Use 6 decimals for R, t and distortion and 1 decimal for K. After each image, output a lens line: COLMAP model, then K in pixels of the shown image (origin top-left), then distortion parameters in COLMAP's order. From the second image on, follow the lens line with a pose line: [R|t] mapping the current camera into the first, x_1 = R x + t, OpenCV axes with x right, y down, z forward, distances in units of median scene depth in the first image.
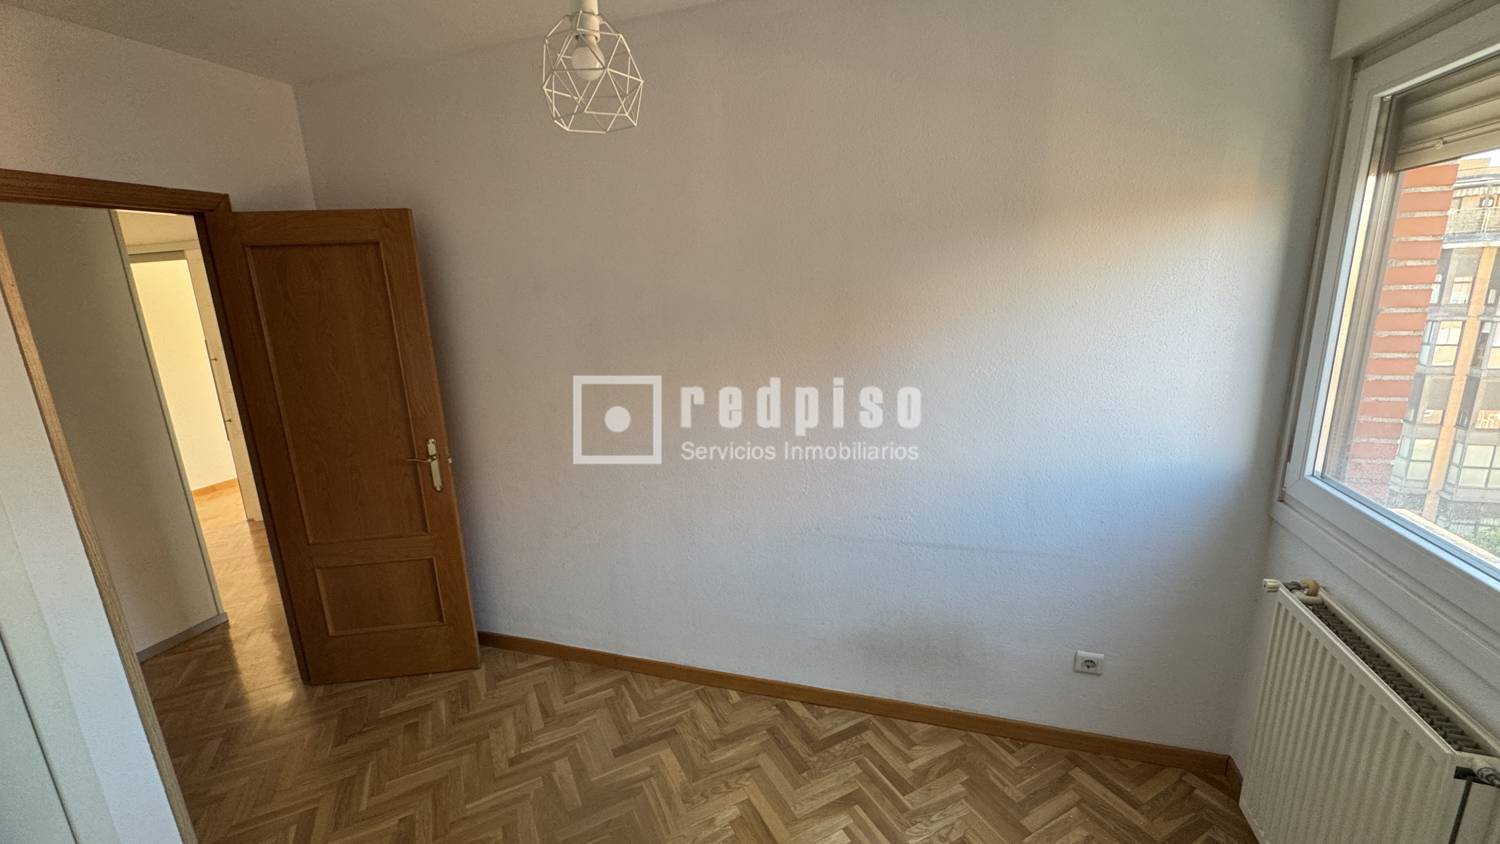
lens RADIAL K [[601.7, 0, 753.0], [0, 601.7, 422.5], [0, 0, 1]] dist [-0.000485, 0.000155]
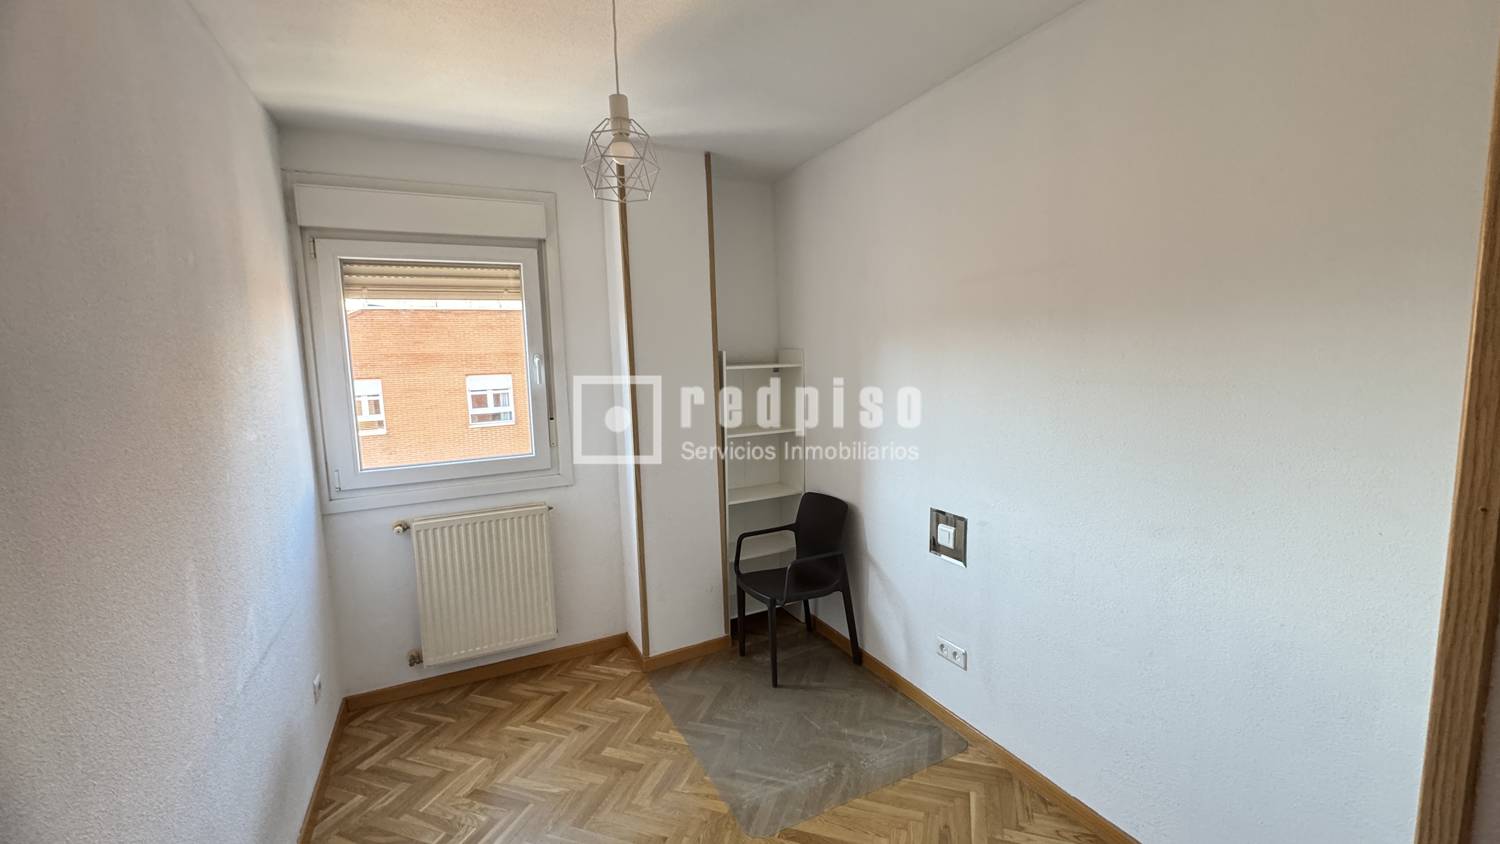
lens RADIAL K [[591.6, 0, 745.2], [0, 591.6, 420.6], [0, 0, 1]] dist [0.000052, -0.000058]
pose [[-0.698536, -0.011100, 0.715489, -0.761363], [0.230450, 0.943119, 0.239622, -0.144040], [-0.677451, 0.332269, -0.656245, 1.004228]]
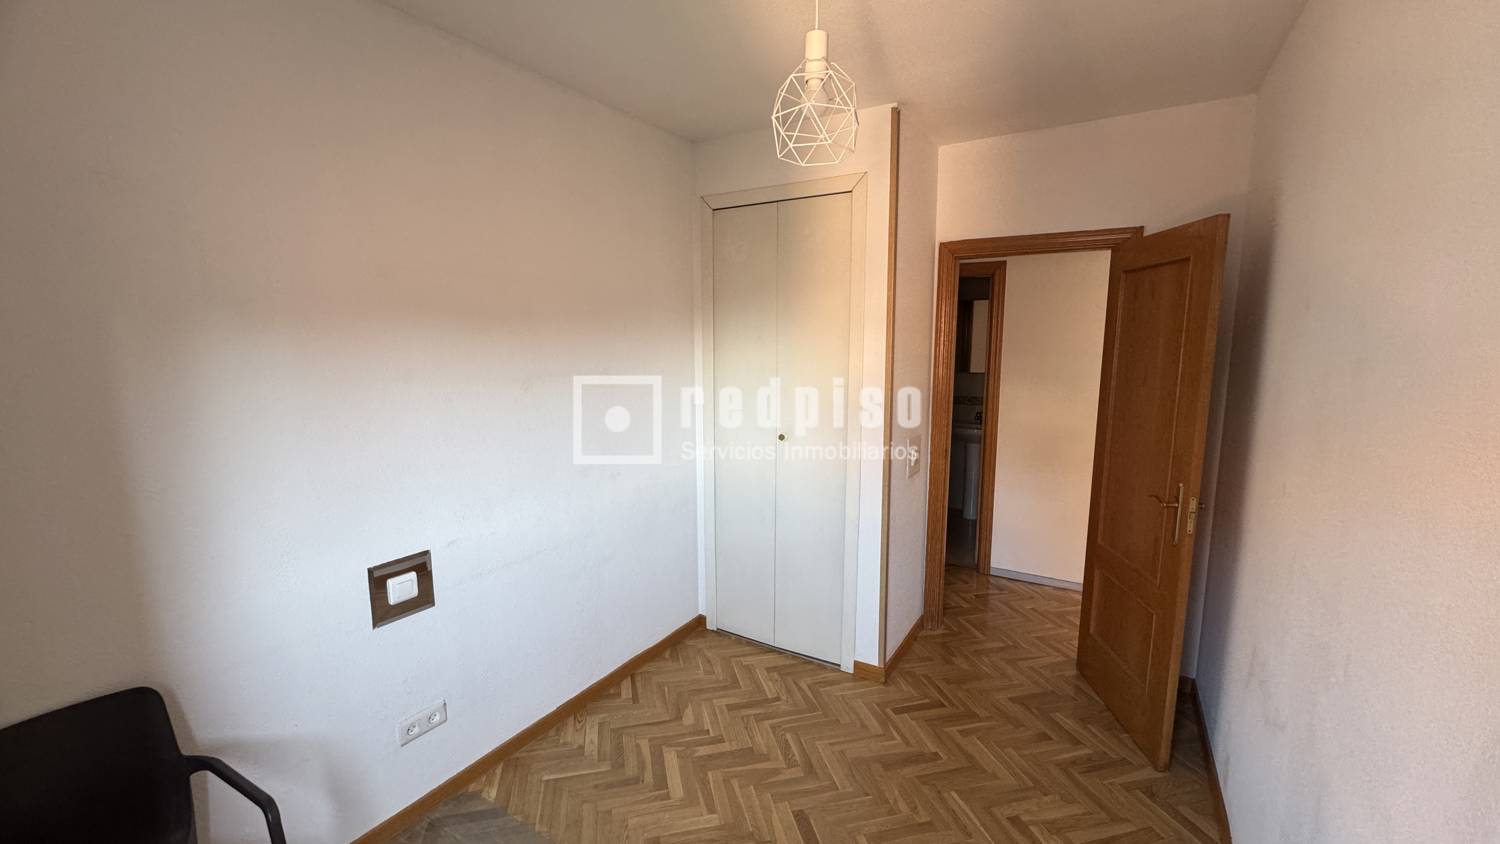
lens RADIAL K [[601.7, 0, 753.0], [0, 601.7, 422.5], [0, 0, 1]] dist [-0.000485, 0.000155]
pose [[-0.225126, 0.178579, -0.957825, 0.487236], [-0.223580, 0.947359, 0.229178, -0.136969], [0.948330, 0.265744, -0.173349, 0.661908]]
